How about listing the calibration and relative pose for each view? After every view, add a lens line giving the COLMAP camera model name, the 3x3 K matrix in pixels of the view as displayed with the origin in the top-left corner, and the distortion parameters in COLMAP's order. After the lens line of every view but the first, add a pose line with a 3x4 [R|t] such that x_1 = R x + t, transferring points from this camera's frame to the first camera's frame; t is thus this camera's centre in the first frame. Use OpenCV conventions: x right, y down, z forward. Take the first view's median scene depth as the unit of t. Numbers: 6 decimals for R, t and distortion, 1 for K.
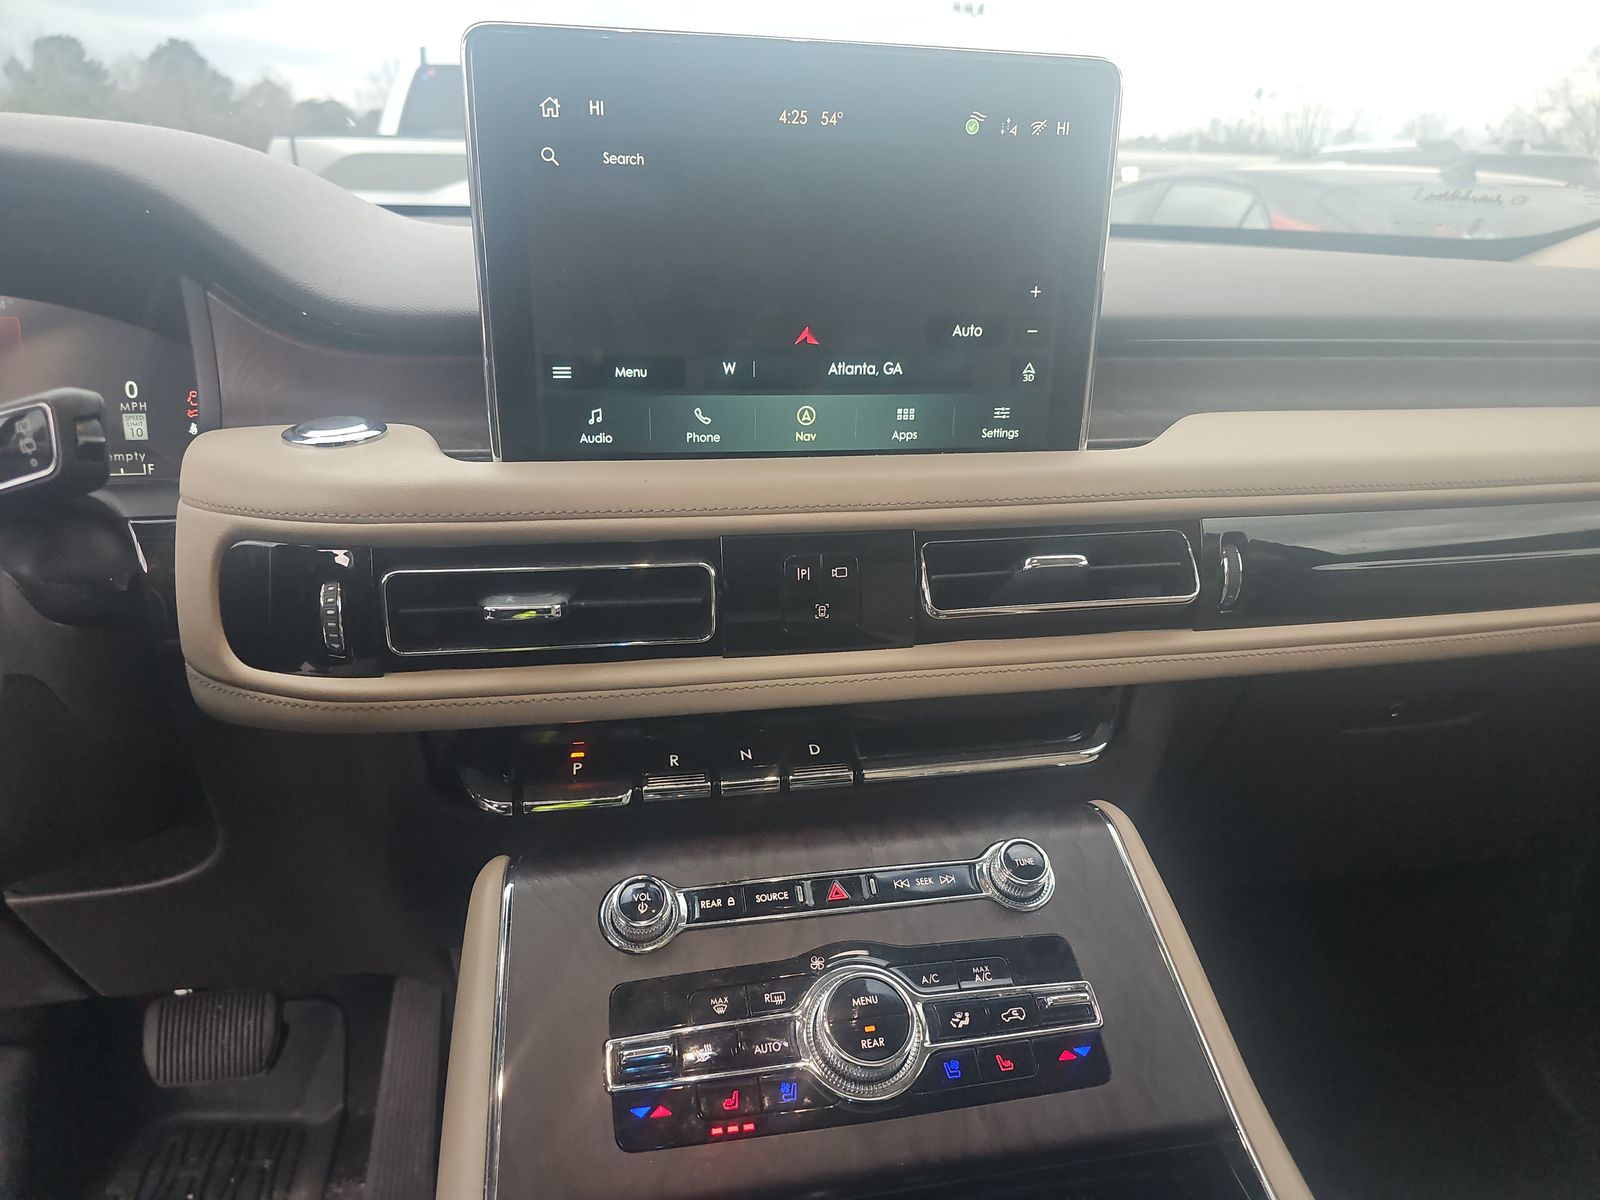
lens RADIAL K [[1086.0, 0, 800.0], [0, 1086.0, 600.0], [0, 0, 1]] dist [0.011948, -0.000321]
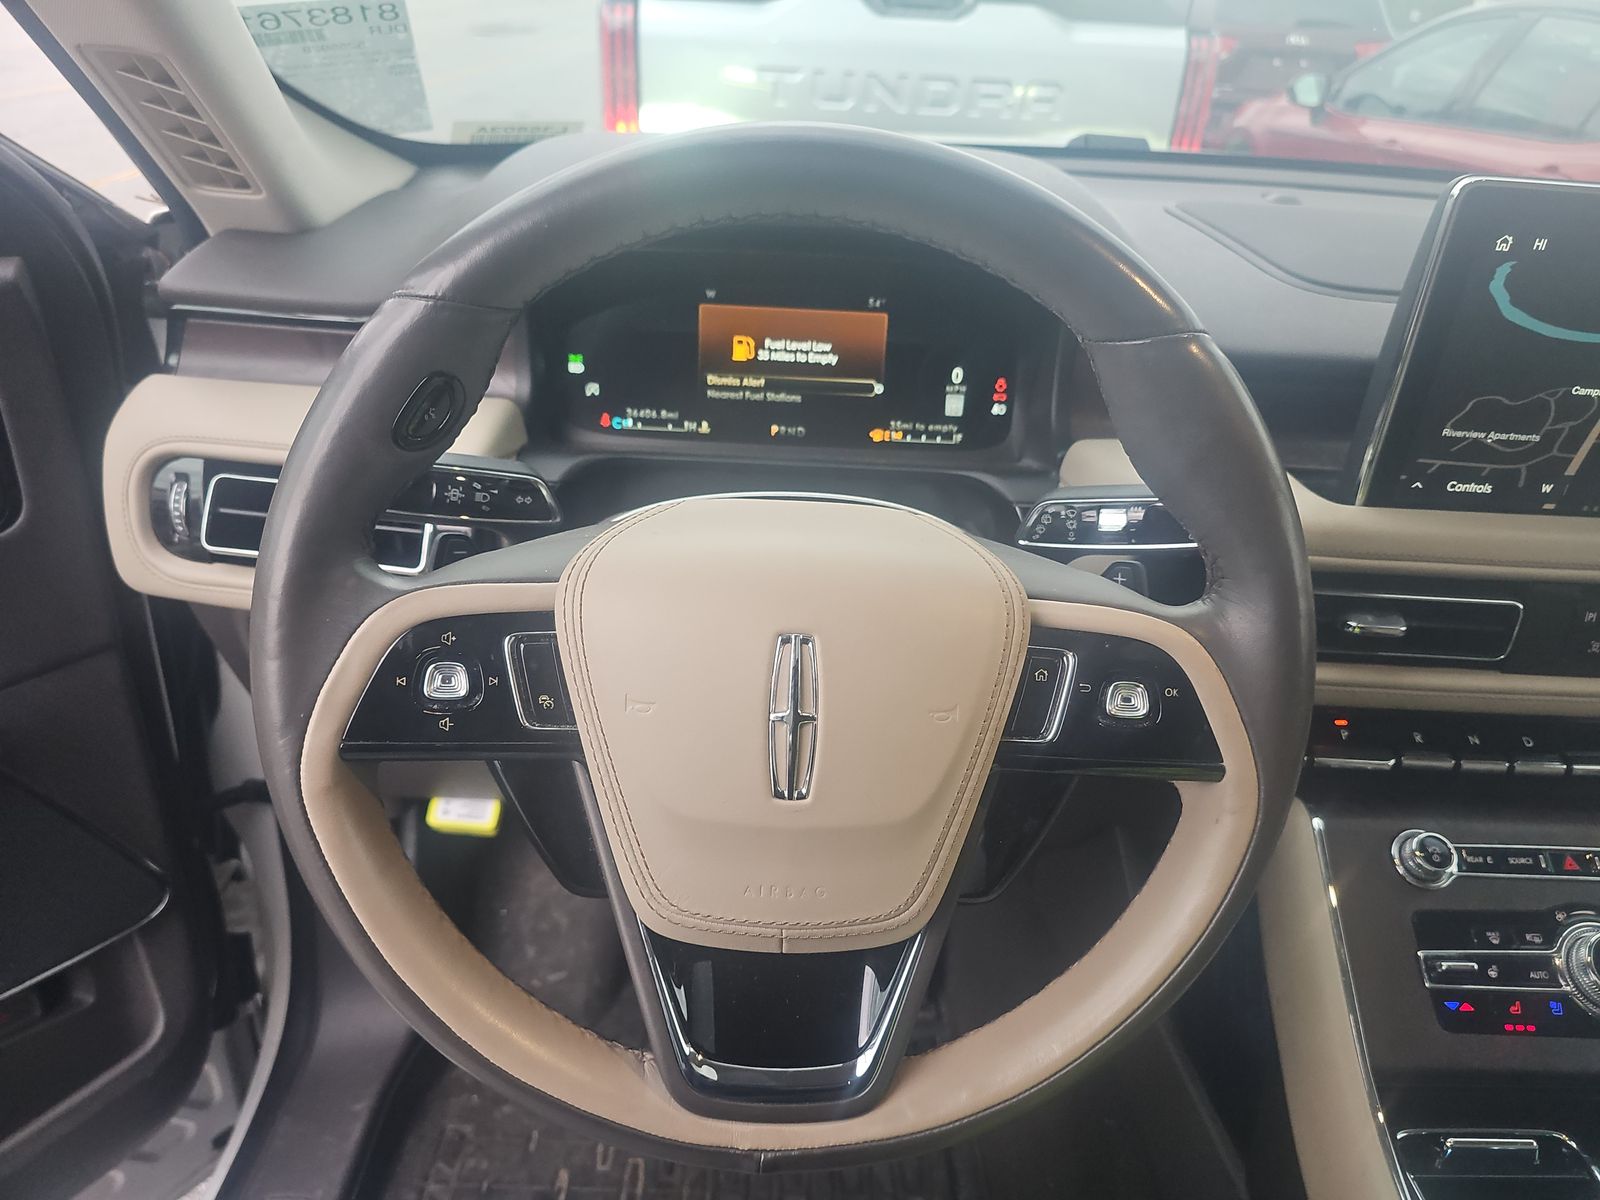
lens RADIAL K [[1098.8, 0, 800.0], [0, 1098.8, 600.0], [0, 0, 1]] dist [-0.007585, -0.003363]
pose [[0.979774, 0.124050, -0.157015, -0.687203], [-0.097132, 0.980850, 0.168817, -0.166169], [0.174950, -0.150151, 0.973061, -0.369210]]
